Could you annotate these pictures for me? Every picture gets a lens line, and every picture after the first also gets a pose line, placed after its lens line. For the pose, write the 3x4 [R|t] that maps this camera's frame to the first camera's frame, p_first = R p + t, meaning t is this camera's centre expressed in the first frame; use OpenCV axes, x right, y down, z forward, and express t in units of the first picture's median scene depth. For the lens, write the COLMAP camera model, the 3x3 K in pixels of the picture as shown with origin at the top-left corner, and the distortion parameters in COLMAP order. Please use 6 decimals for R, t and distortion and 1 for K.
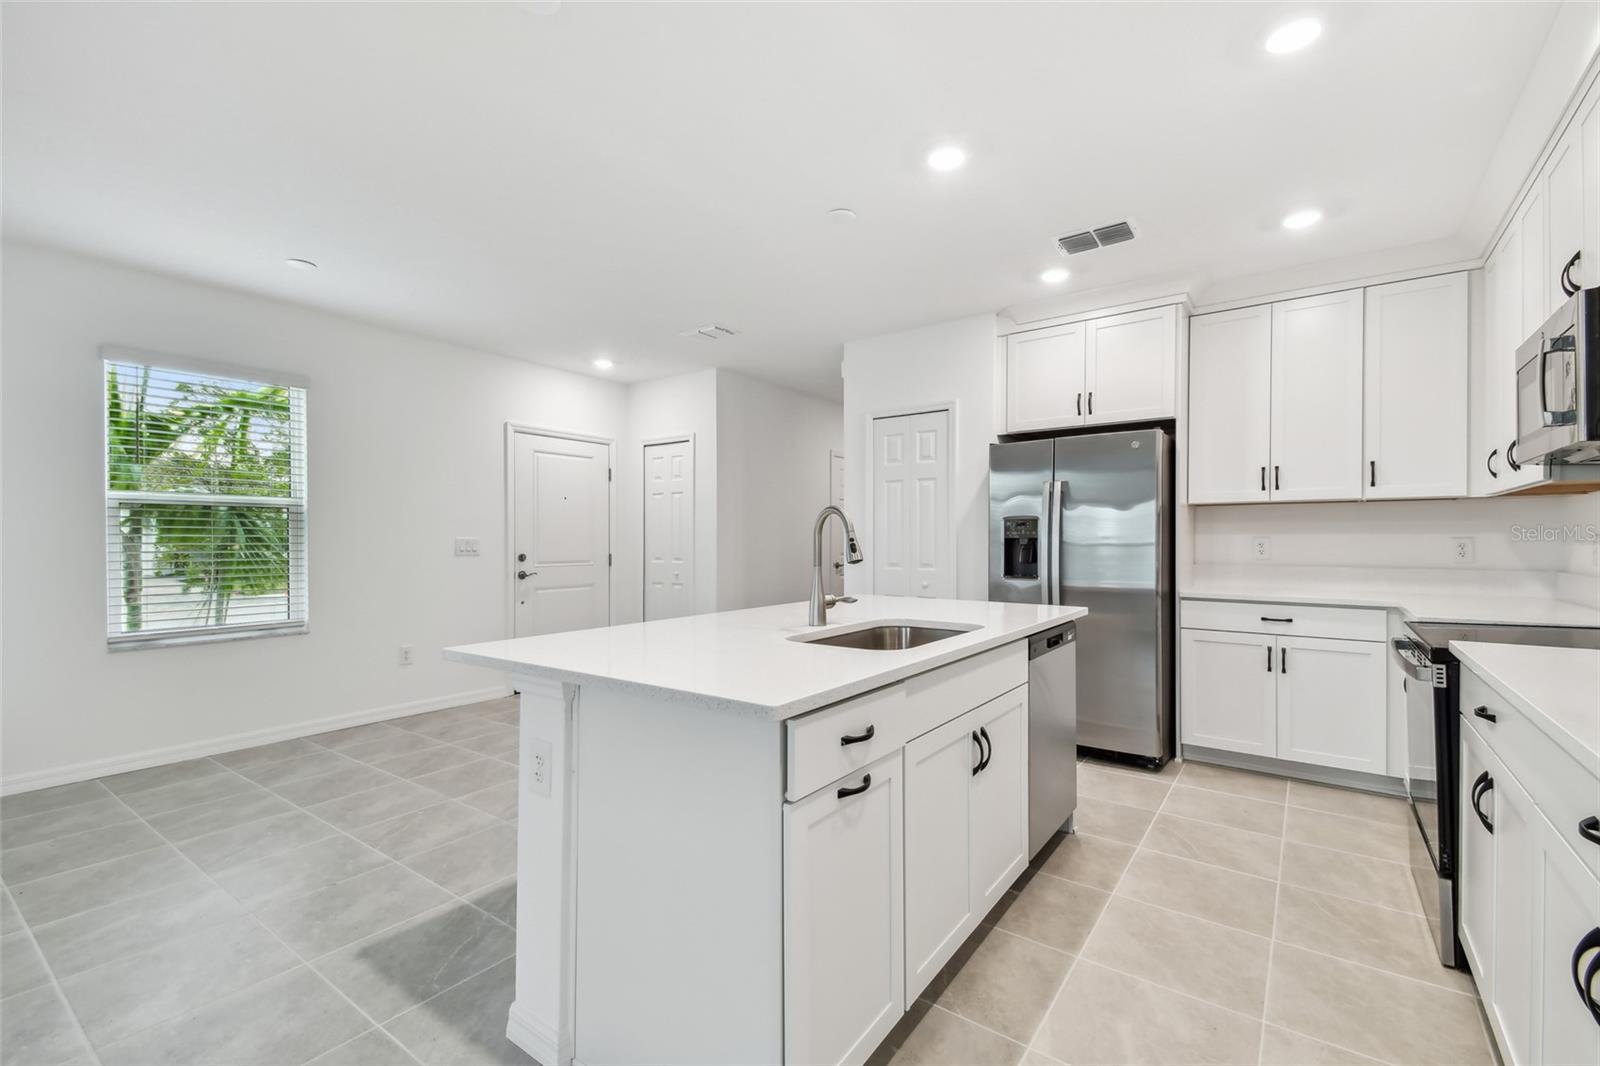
lens RADIAL K [[702.2, 0, 790.5], [0, 702.2, 539.8], [0, 0, 1]] dist [0.049887, -0.023279]
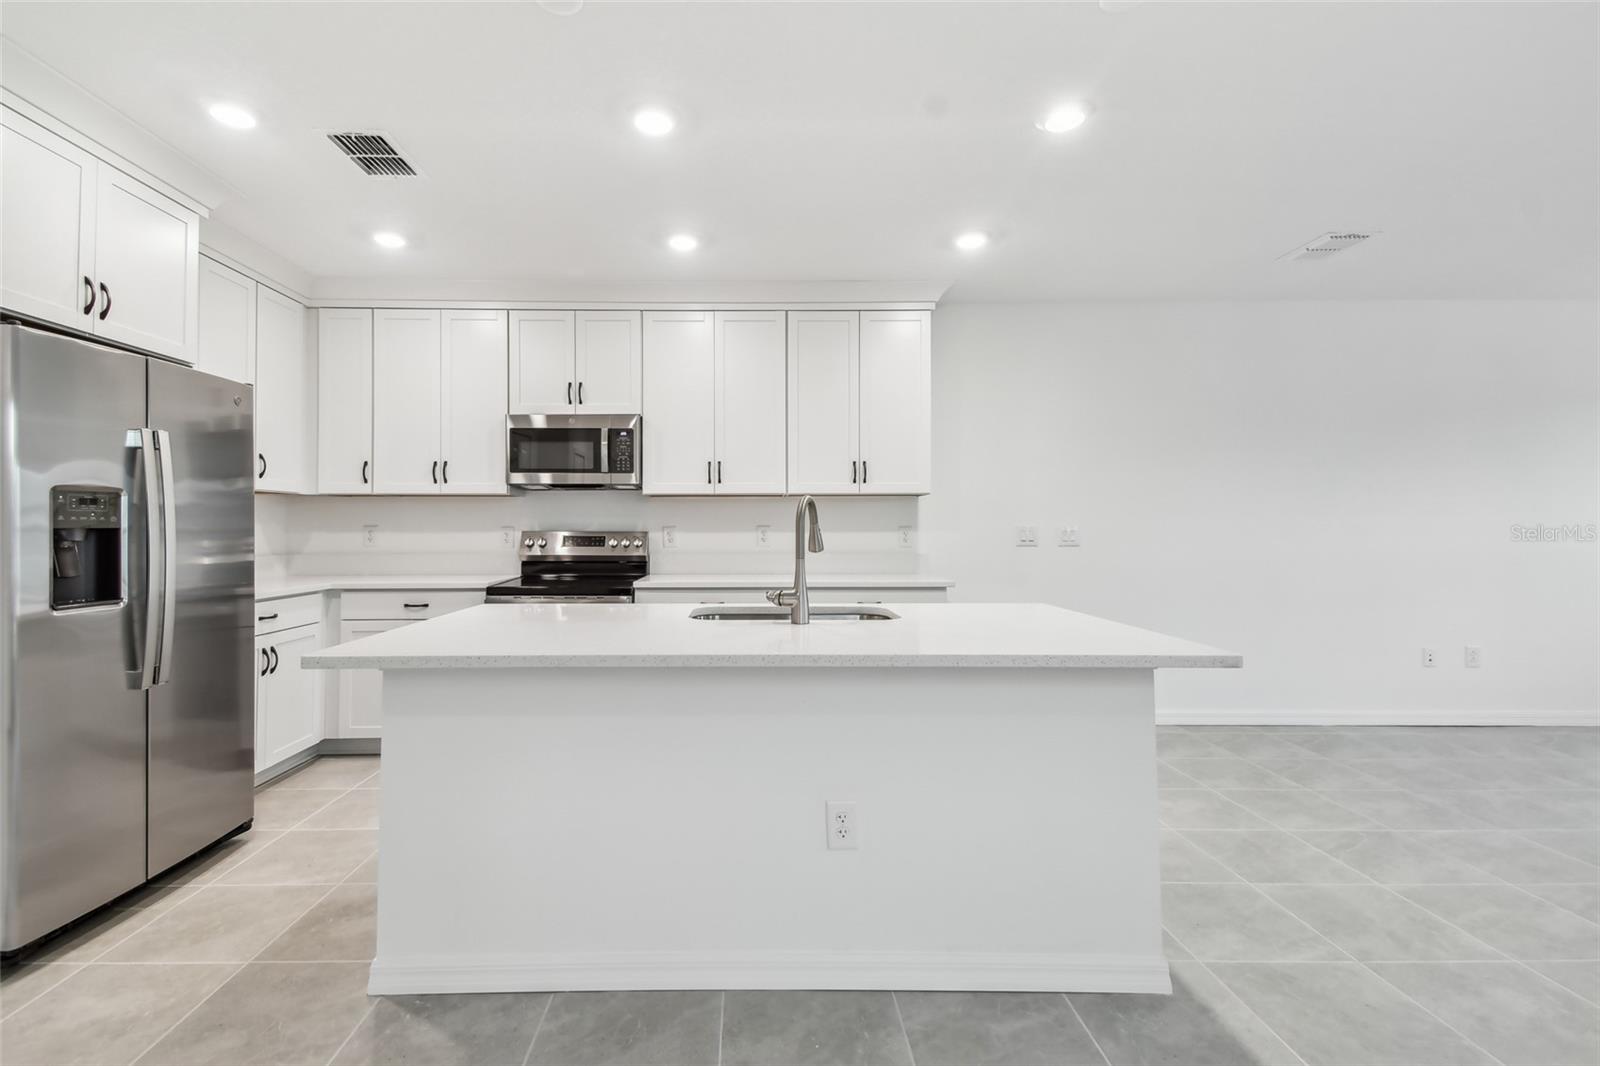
lens RADIAL K [[711.6, 0, 756.6], [0, 711.6, 522.5], [0, 0, 1]] dist [0.042735, -0.020491]
pose [[-0.602299, 0.006844, 0.798242, -0.407187], [0.002010, 0.999973, -0.007057, -0.002258], [-0.798268, -0.002646, -0.602296, 0.975107]]
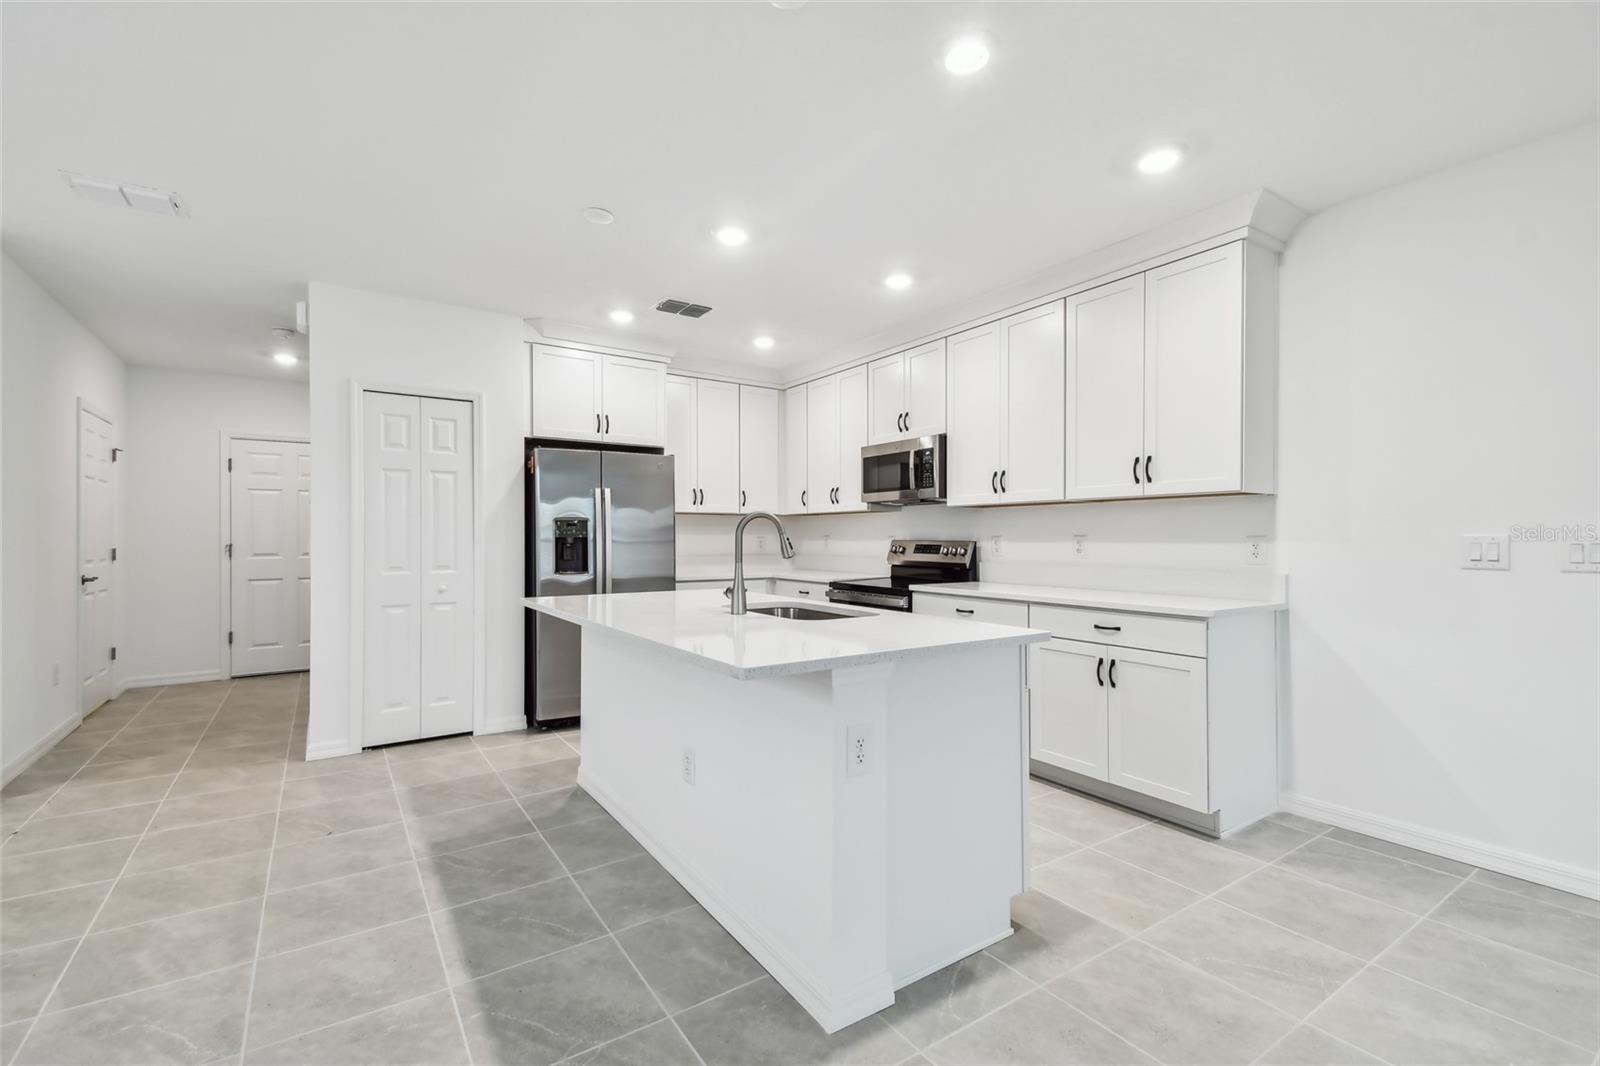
lens RADIAL K [[702.2, 0, 790.5], [0, 702.2, 539.8], [0, 0, 1]] dist [0.049887, -0.023279]
pose [[0.340401, -0.003156, 0.940275, -0.617512], [0.000429, 0.999995, 0.003201, -0.002179], [-0.940280, -0.000687, 0.340400, 0.321125]]
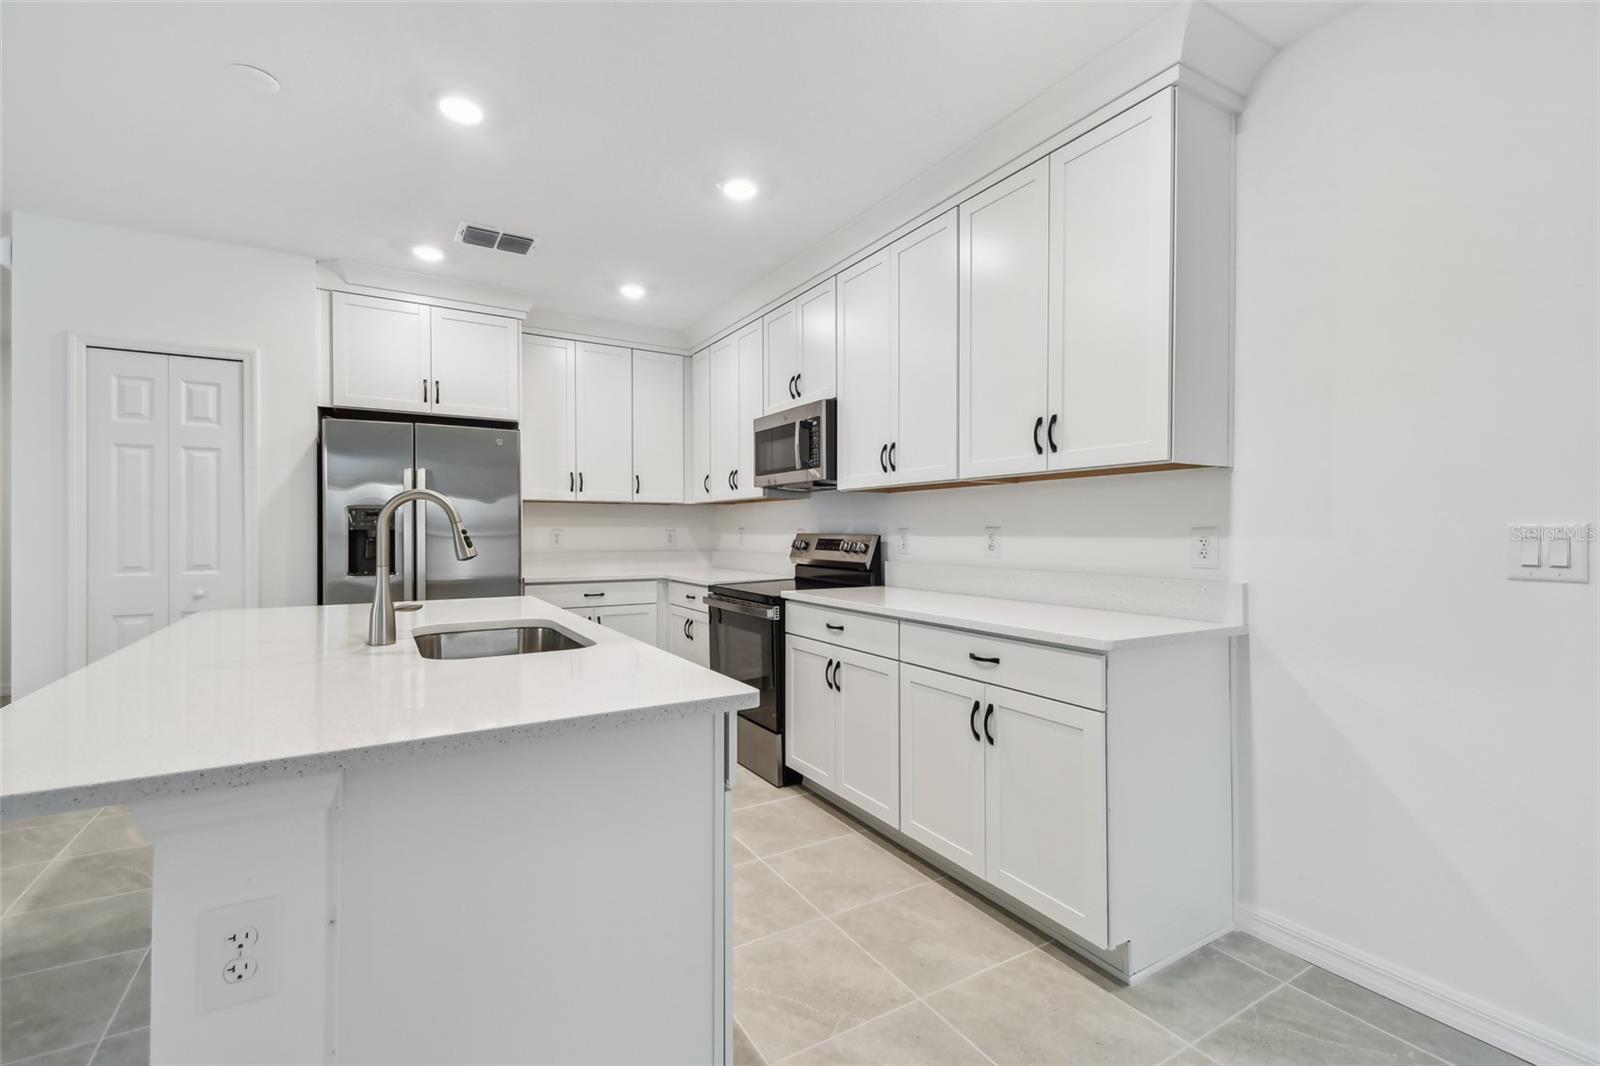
lens RADIAL K [[703.7, 0, 793.3], [0, 703.7, 533.7], [0, 0, 1]] dist [0.045961, -0.020107]
pose [[0.388551, -0.003378, 0.921421, -0.306077], [0.000452, 0.999994, 0.003476, -0.000709], [-0.921427, -0.000934, 0.388550, 0.173975]]
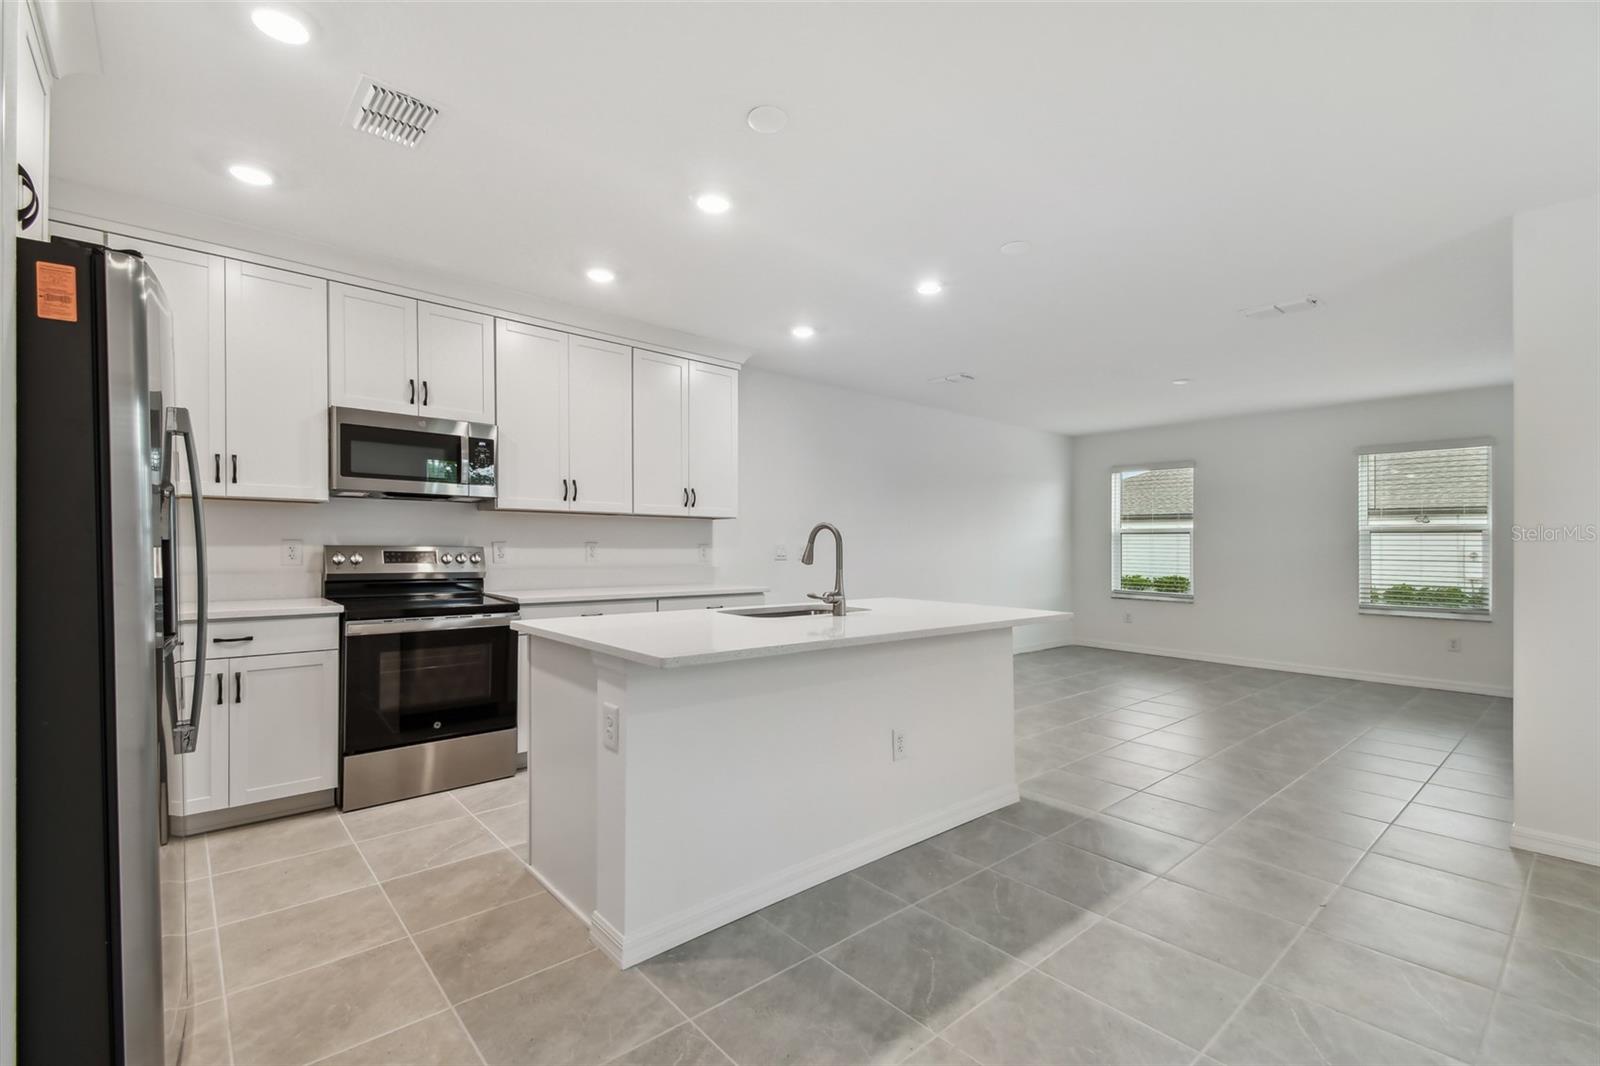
lens RADIAL K [[696.6, 0, 793.9], [0, 696.6, 559.3], [0, 0, 1]] dist [0.043093, -0.020474]
pose [[-0.977156, -0.013317, 0.212105, -0.088535], [-0.009053, 0.999737, 0.021059, -0.004155], [-0.212330, 0.018658, -0.977020, 1.366062]]
